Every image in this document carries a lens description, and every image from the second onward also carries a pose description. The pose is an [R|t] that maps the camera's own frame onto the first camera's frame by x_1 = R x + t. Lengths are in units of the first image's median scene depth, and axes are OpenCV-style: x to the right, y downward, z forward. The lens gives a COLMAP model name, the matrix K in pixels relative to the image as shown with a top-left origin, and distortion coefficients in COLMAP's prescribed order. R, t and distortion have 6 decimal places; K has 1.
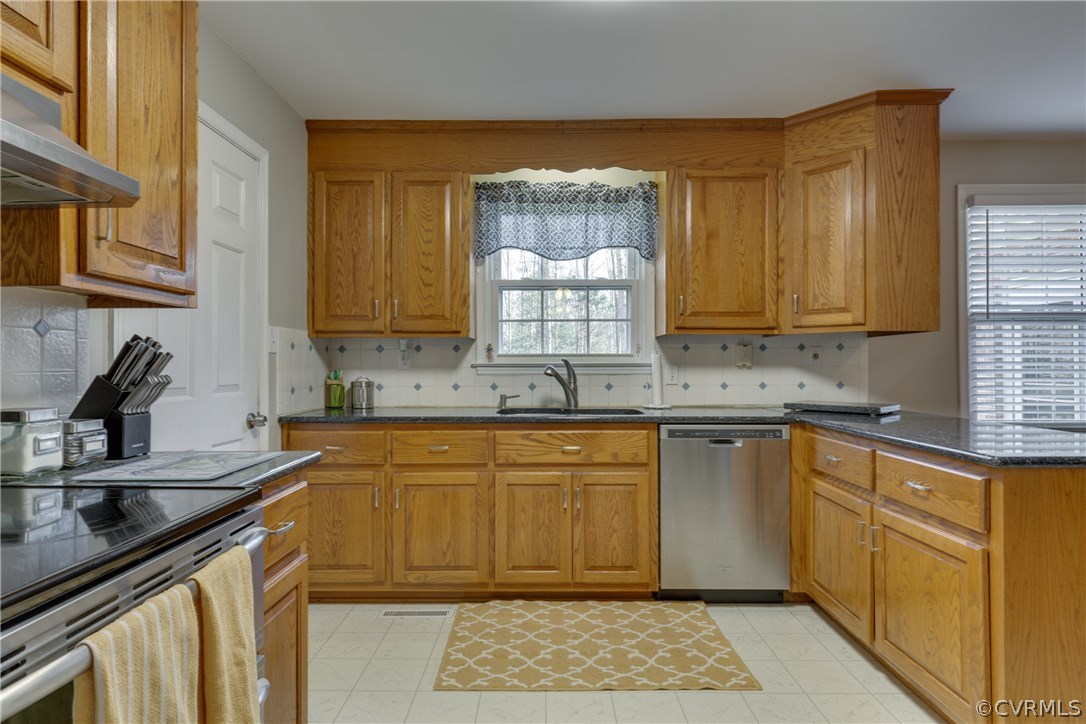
lens RADIAL K [[642.6, 0, 543.0], [0, 642.6, 362.0], [0, 0, 1]] dist [0.003939, 0.000613]
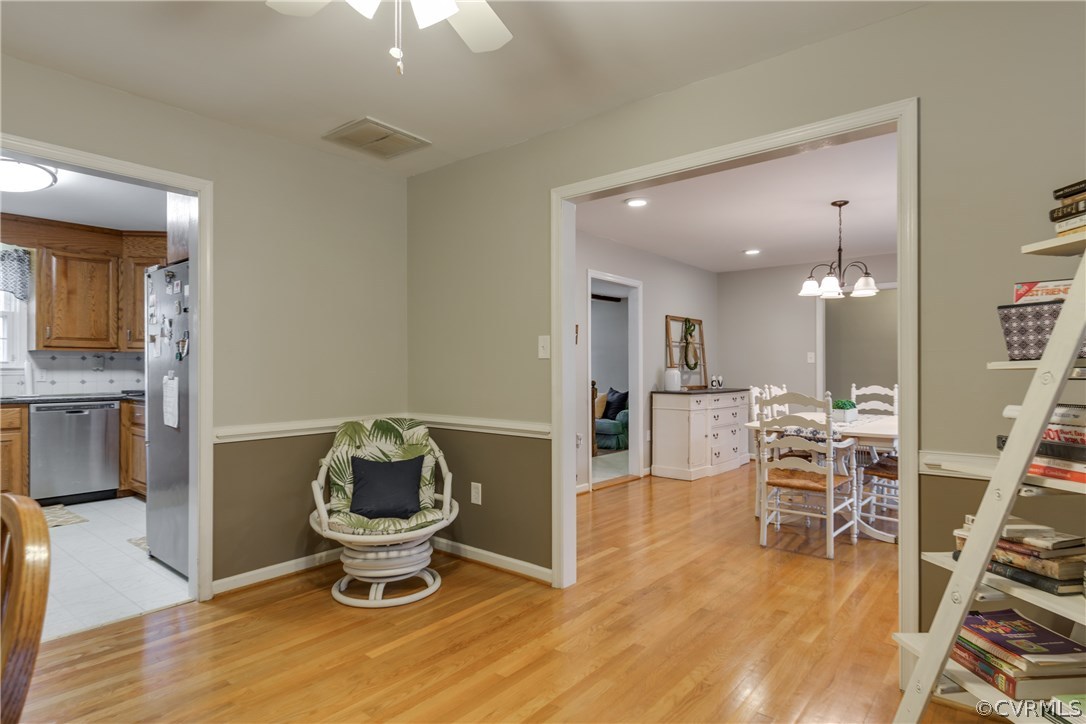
lens RADIAL K [[591.0, 0, 543.0], [0, 591.0, 362.0], [0, 0, 1]] dist [-0.000462, -0.000210]
pose [[0.636973, 0.004197, 0.770875, -0.142219], [-0.000987, 0.999989, -0.004629, -0.007988], [-0.770886, 0.002188, 0.636970, -0.935197]]
